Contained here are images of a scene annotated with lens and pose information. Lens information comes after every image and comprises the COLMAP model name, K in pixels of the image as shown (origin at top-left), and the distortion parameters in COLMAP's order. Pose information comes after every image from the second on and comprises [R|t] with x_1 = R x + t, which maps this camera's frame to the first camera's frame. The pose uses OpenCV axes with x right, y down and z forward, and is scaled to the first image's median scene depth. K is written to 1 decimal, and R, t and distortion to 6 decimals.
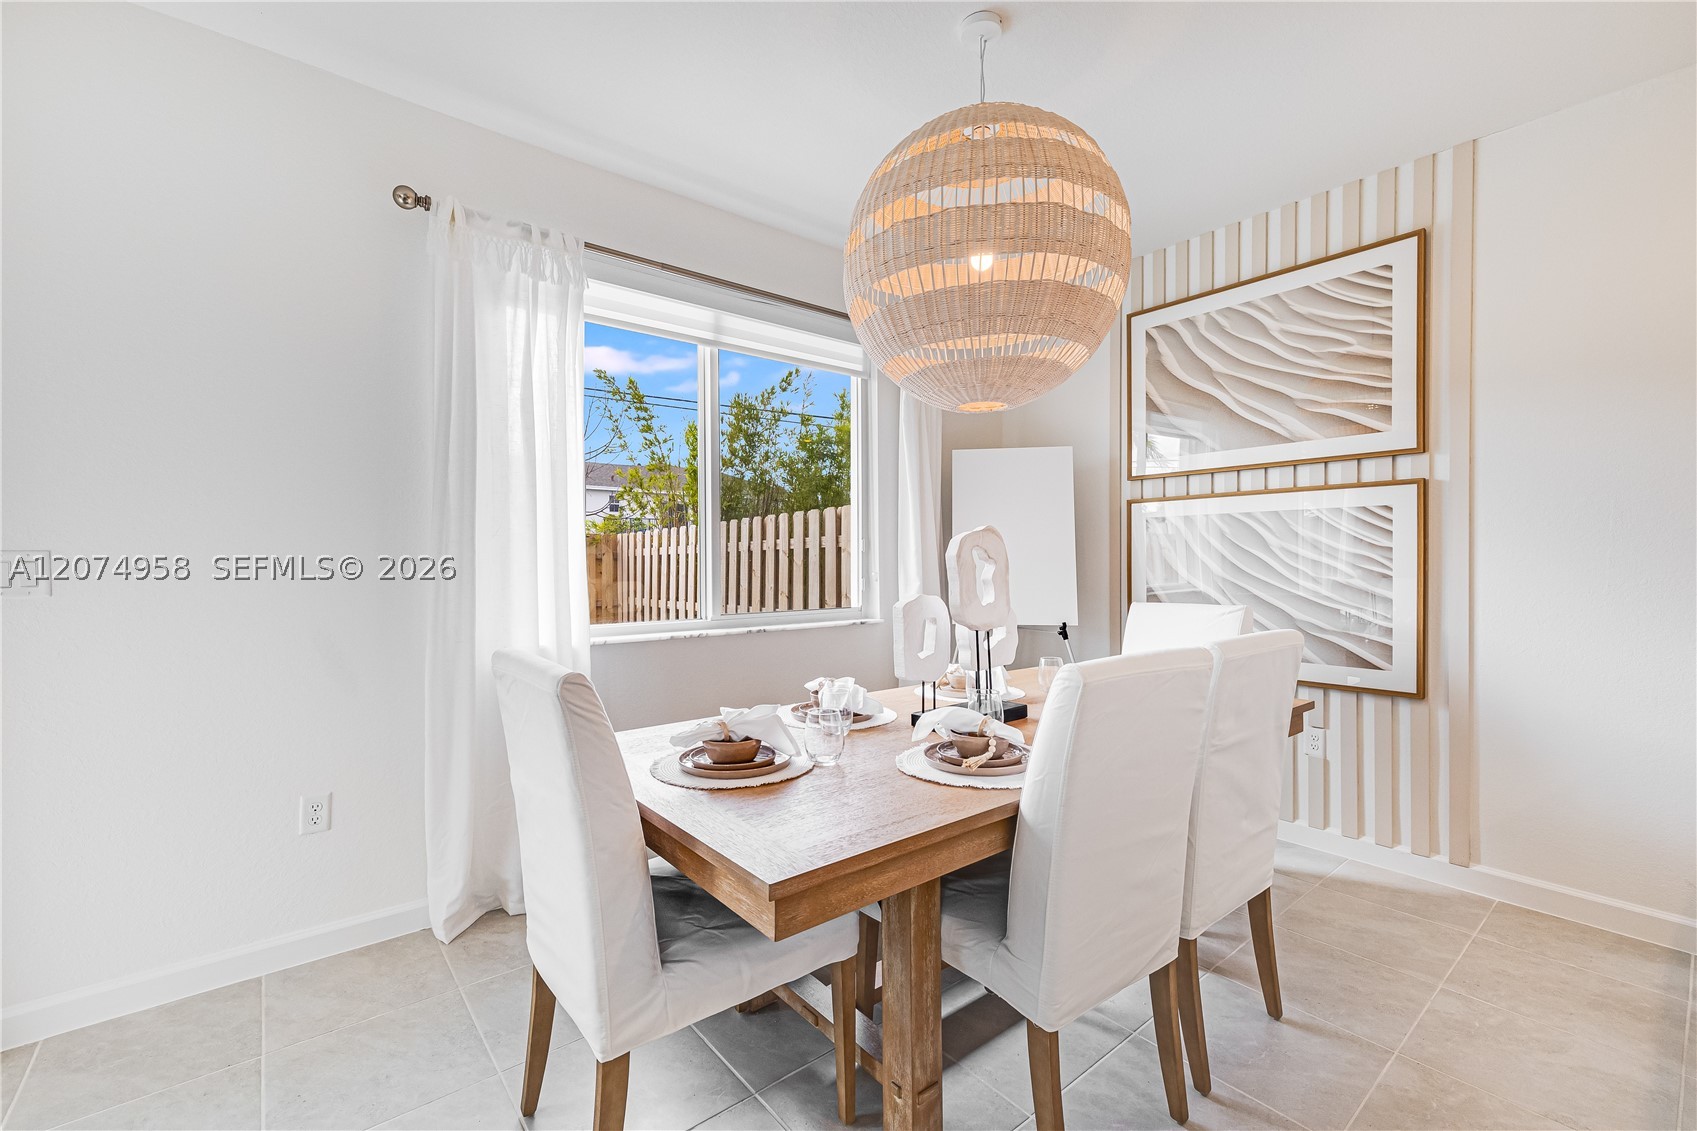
lens RADIAL K [[714.5, 0, 827.9], [0, 714.5, 568.7], [0, 0, 1]] dist [0.002628, 0.000282]
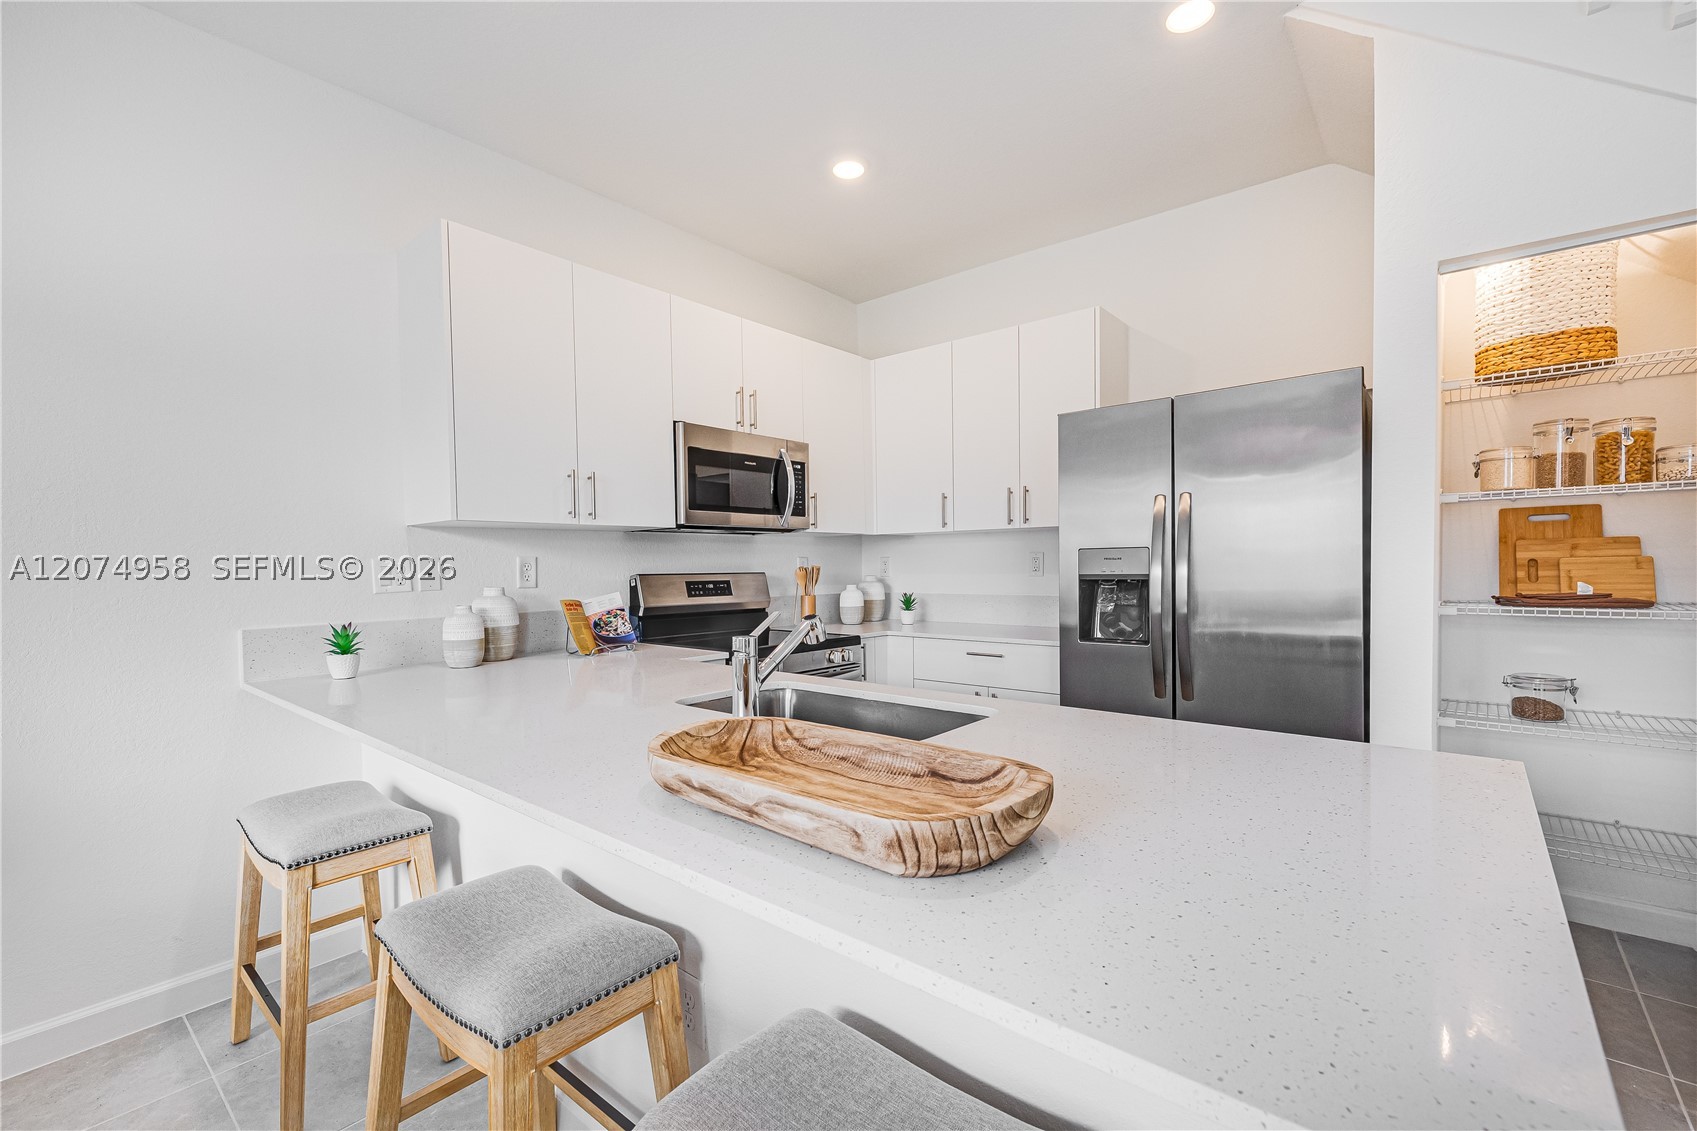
lens RADIAL K [[739.3, 0, 835.0], [0, 739.3, 572.4], [0, 0, 1]] dist [-0.010161, 0.000177]
pose [[-0.195670, -0.004244, 0.980661, 0.123784], [0.024196, 0.999665, 0.009154, -0.002185], [-0.980371, 0.025519, -0.195502, 0.289532]]
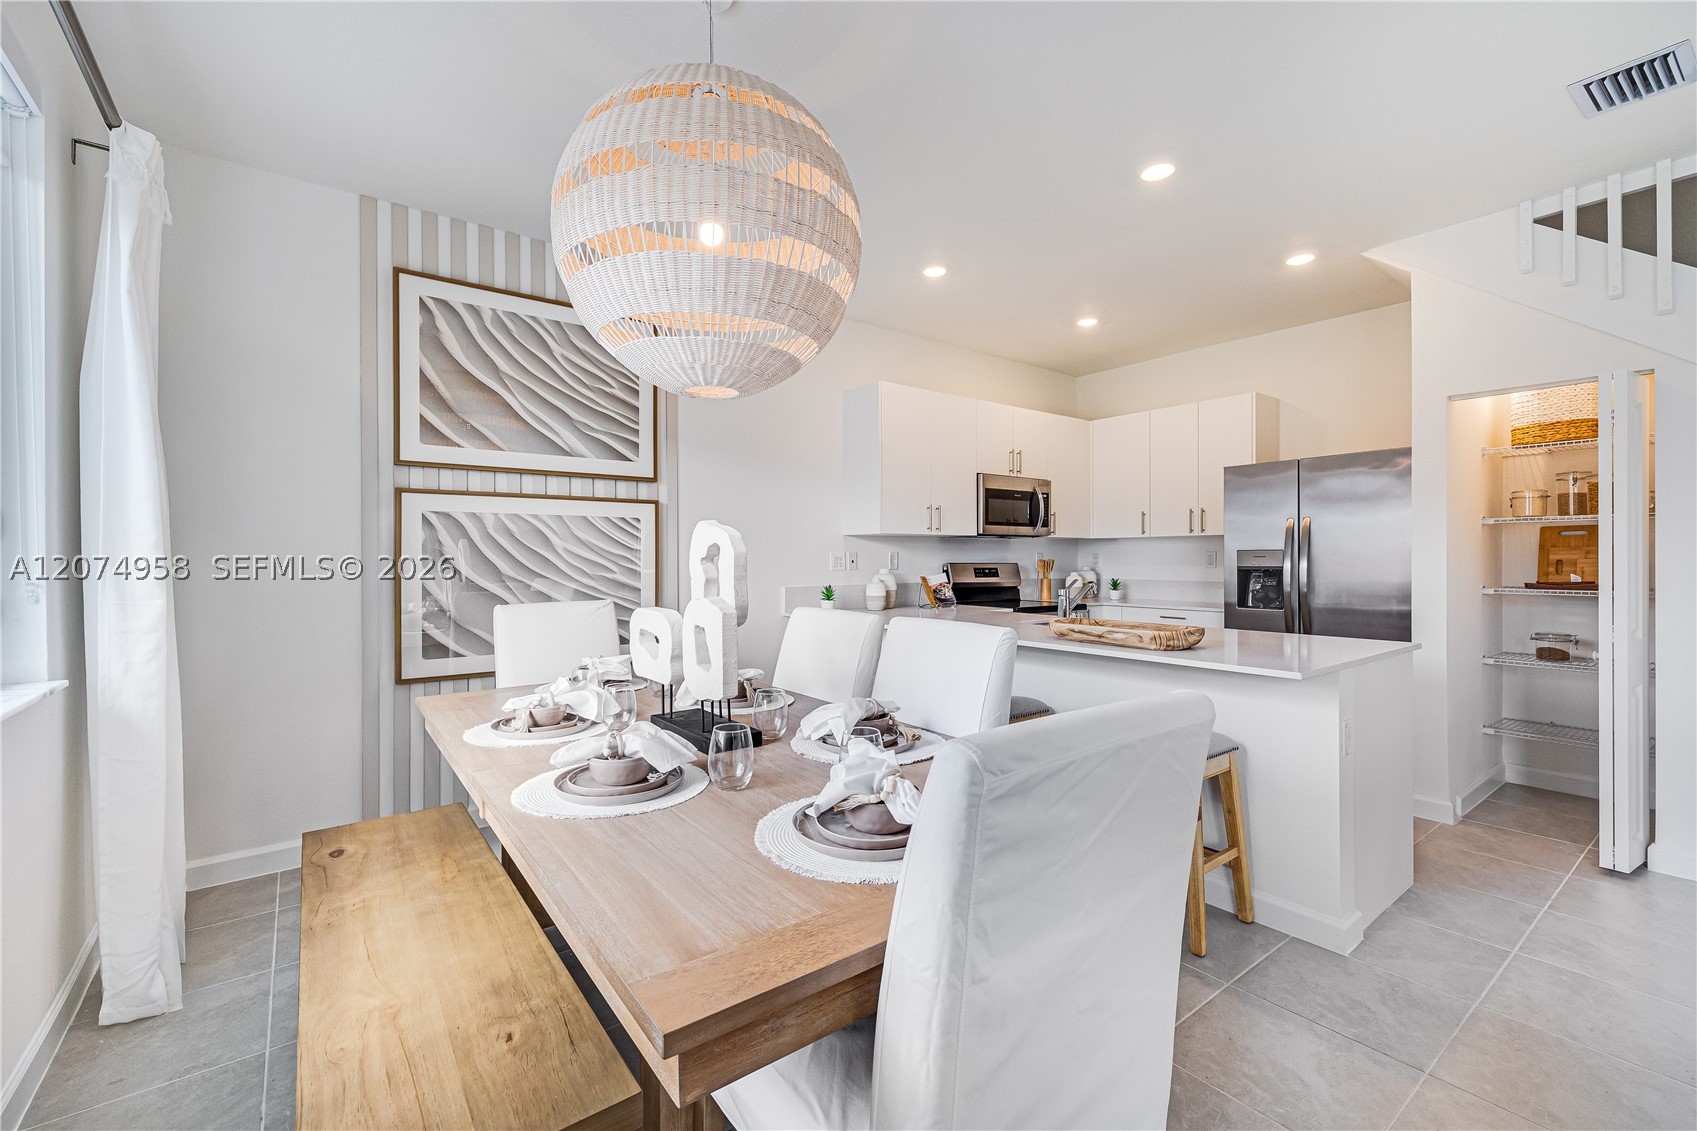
lens RADIAL K [[705.1, 0, 841.3], [0, 705.1, 557.7], [0, 0, 1]] dist [0.000116, 0.000152]
pose [[0.031597, 0.004819, 0.999489, -0.494316], [0.012552, 0.999908, -0.005218, -0.003527], [-0.999422, 0.012710, 0.031534, 0.570731]]
